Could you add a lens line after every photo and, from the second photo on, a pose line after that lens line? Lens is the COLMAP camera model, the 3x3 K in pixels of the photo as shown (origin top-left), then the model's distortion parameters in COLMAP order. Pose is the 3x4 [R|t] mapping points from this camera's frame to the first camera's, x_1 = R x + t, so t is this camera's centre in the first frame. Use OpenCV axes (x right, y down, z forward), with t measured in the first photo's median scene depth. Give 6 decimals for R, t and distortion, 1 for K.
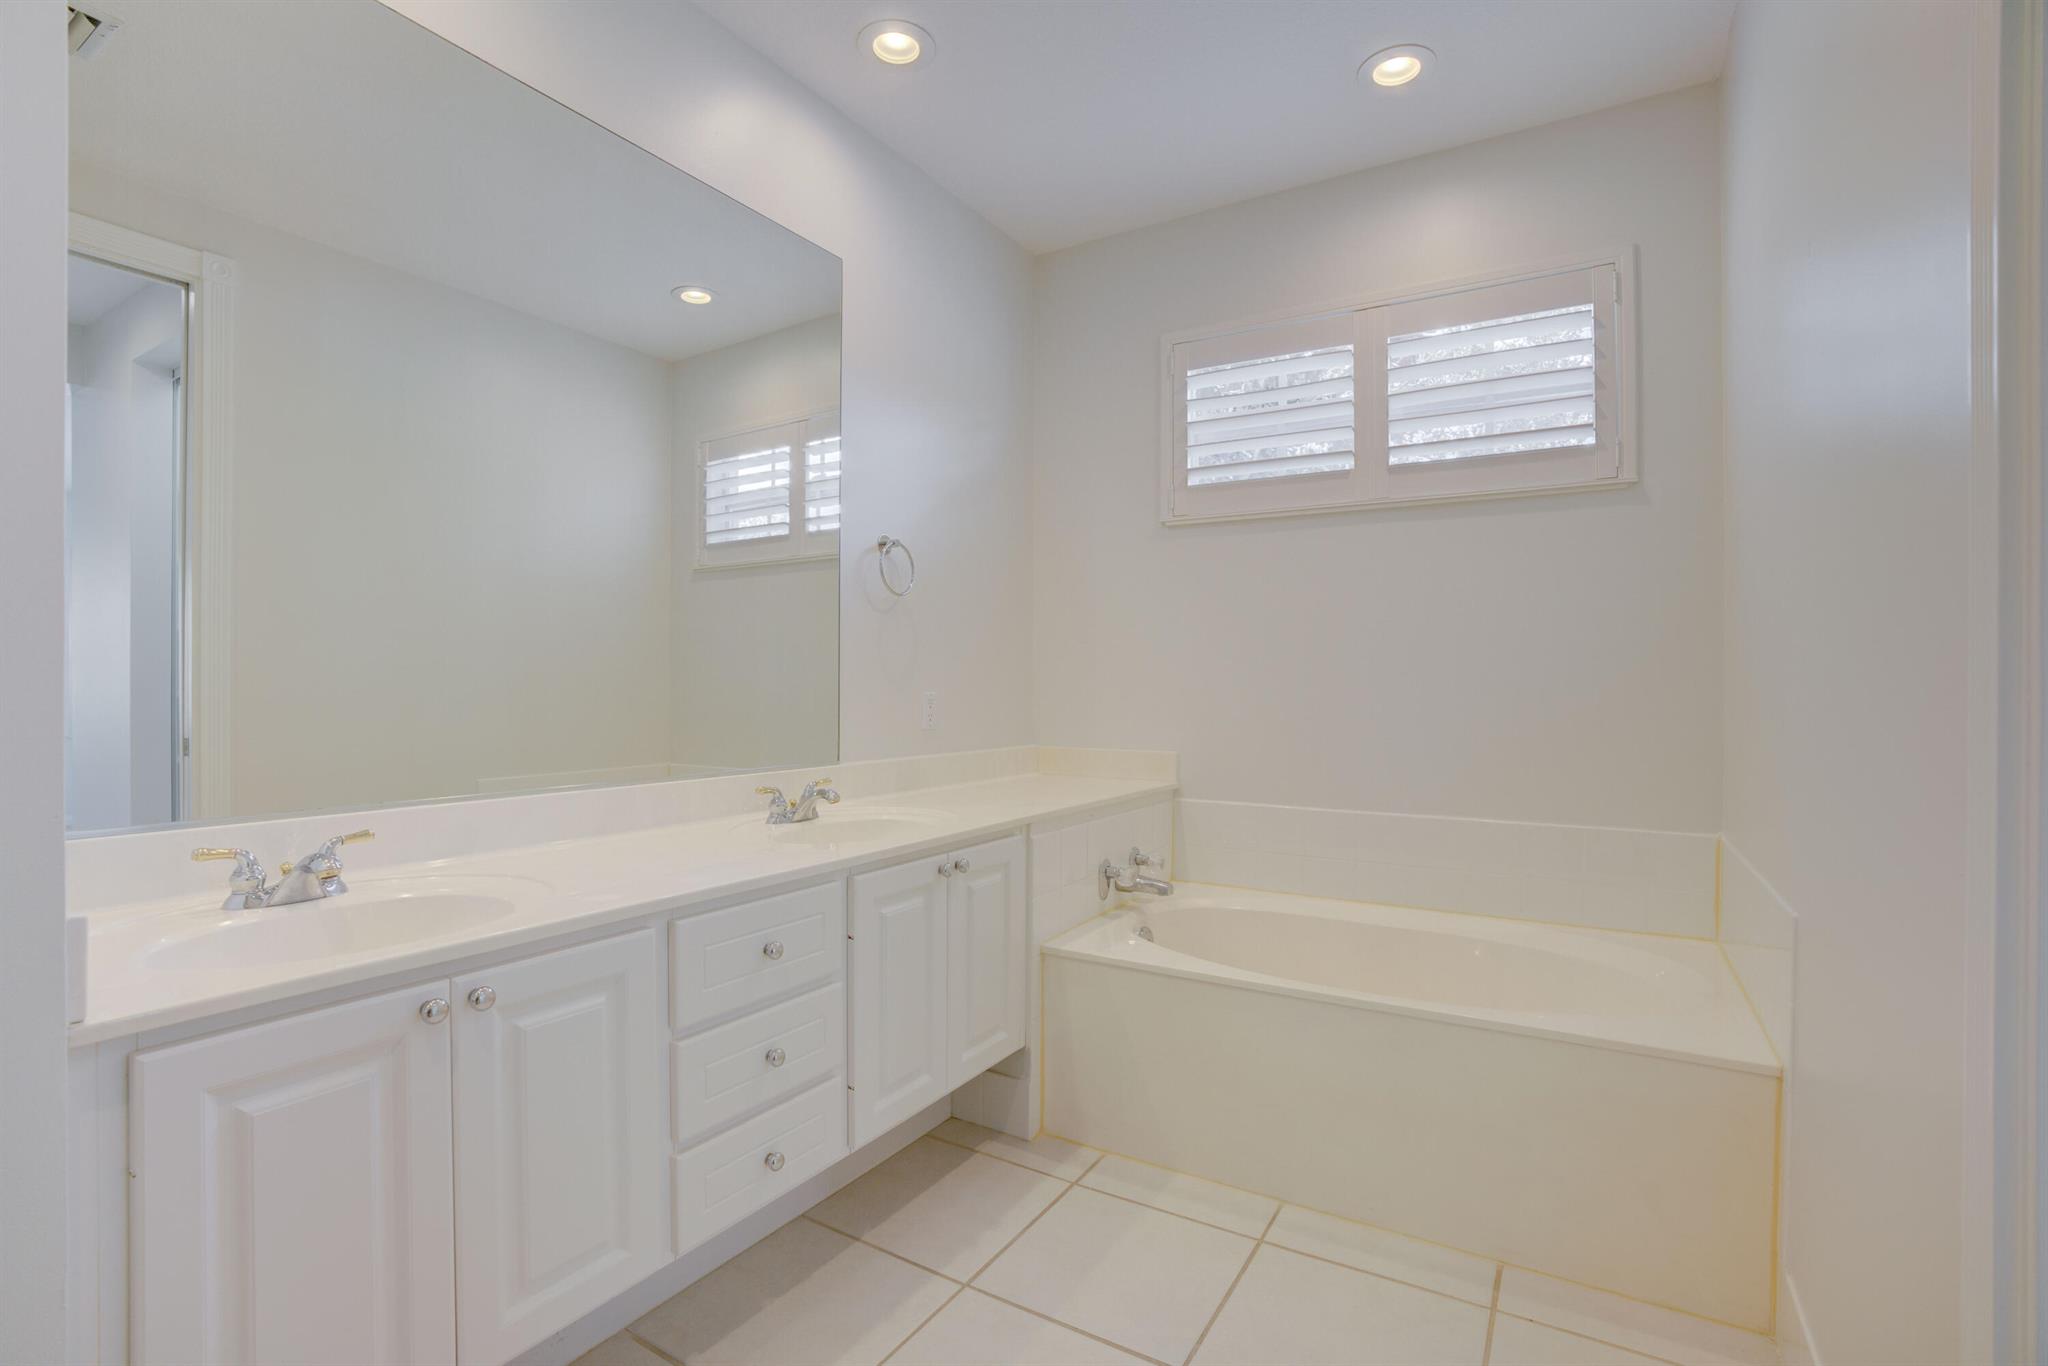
lens RADIAL K [[939.8, 0, 1015.6], [0, 939.8, 687.5], [0, 0, 1]] dist [-0.062180, 0.022388]
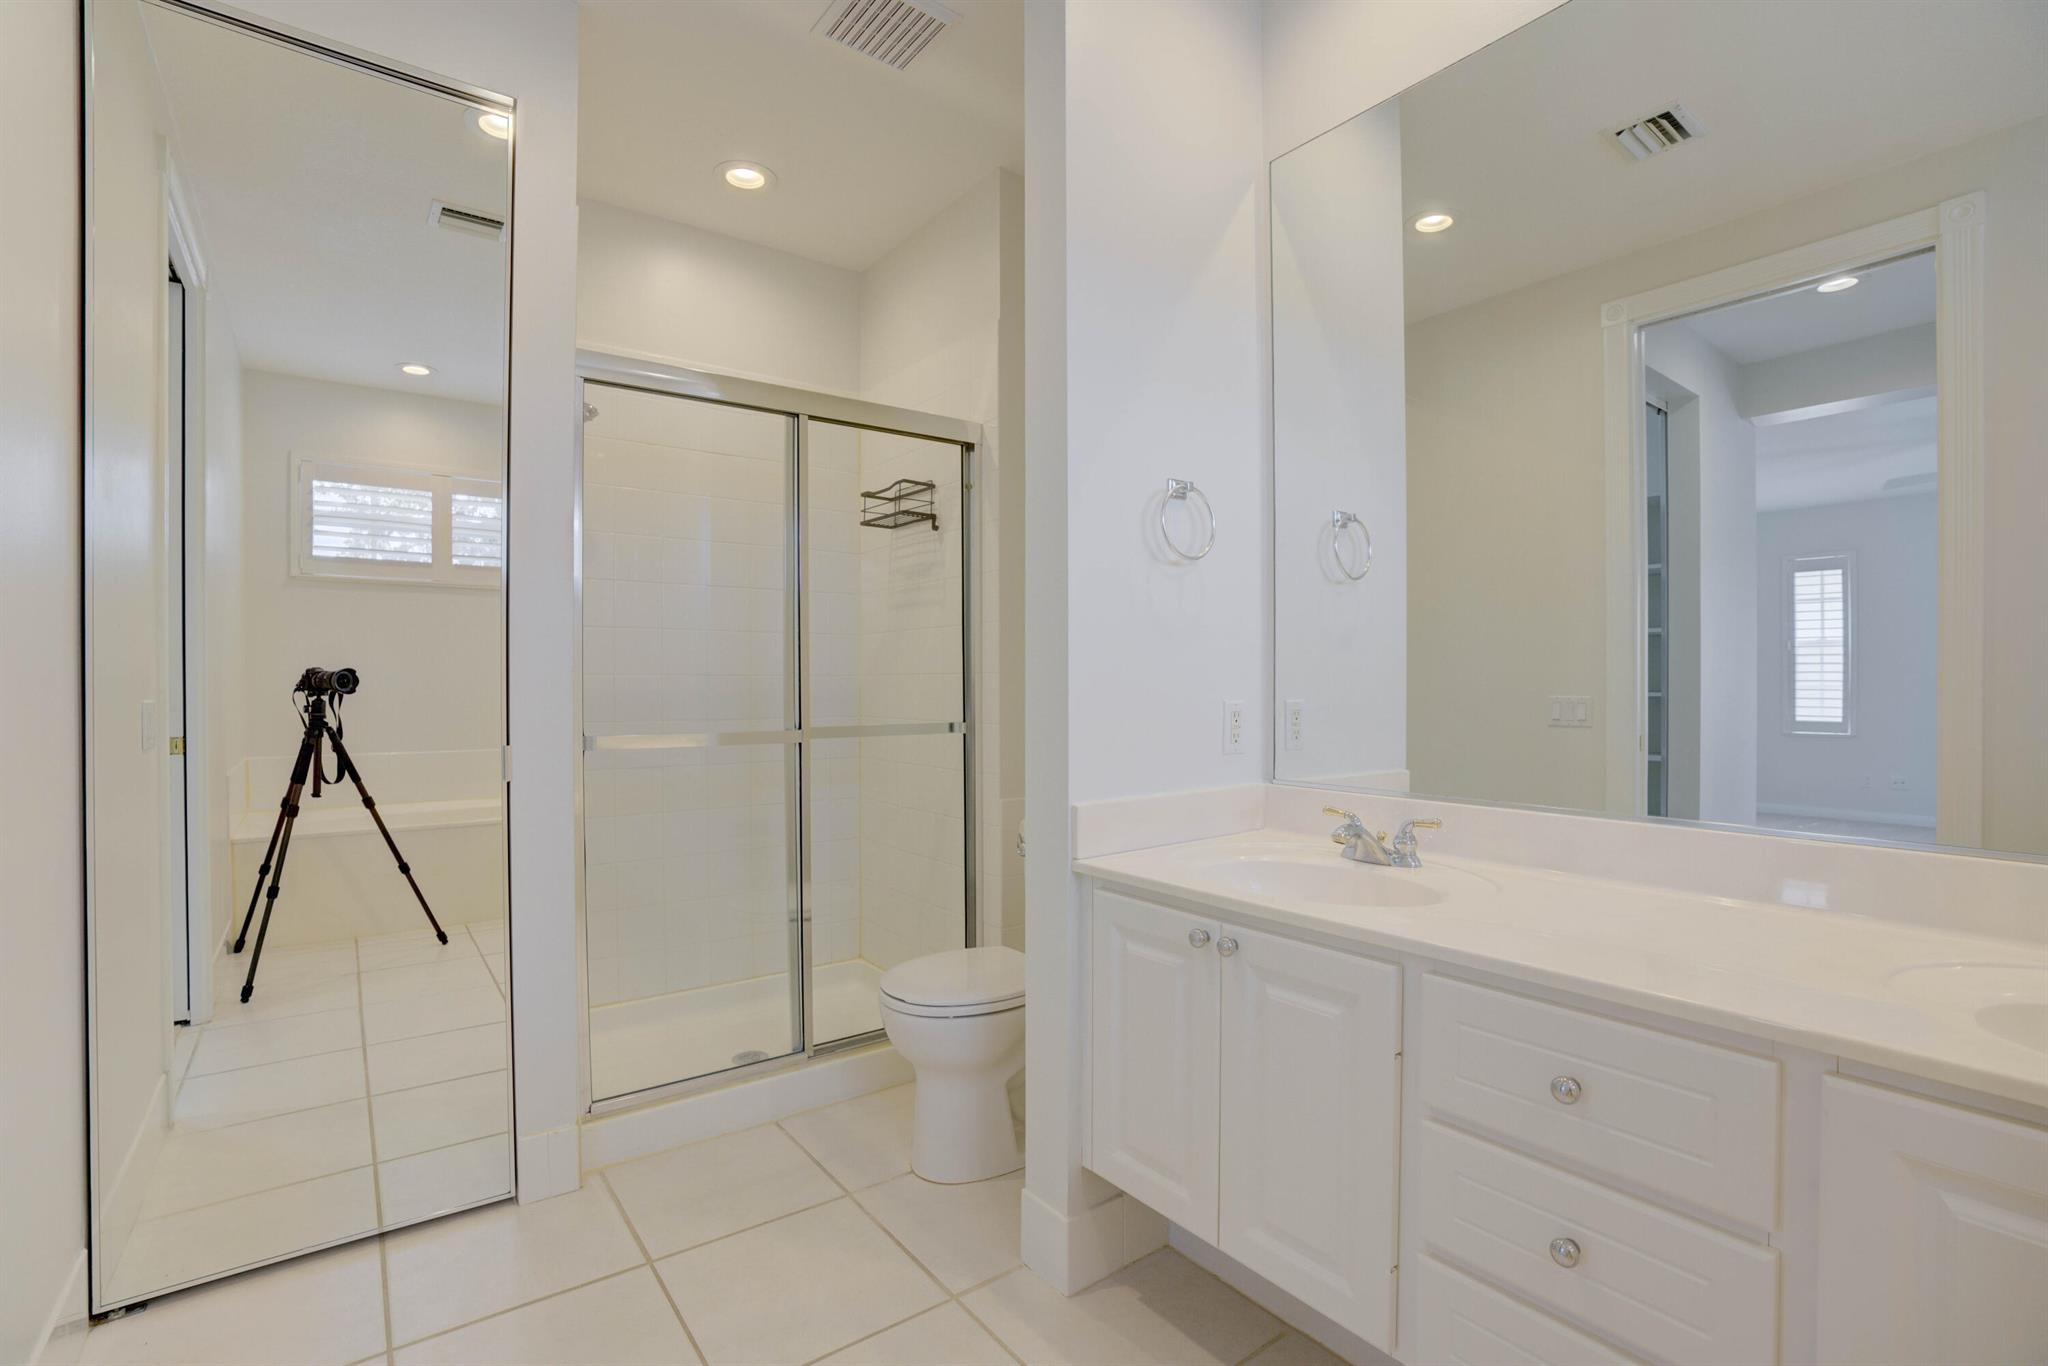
lens RADIAL K [[939.8, 0, 1015.6], [0, 939.8, 687.5], [0, 0, 1]] dist [-0.062180, 0.022388]
pose [[-0.370469, -0.003325, -0.928839, 0.408338], [-0.008321, 0.999965, -0.000261, -0.000899], [0.928808, 0.007632, -0.370484, 0.726149]]
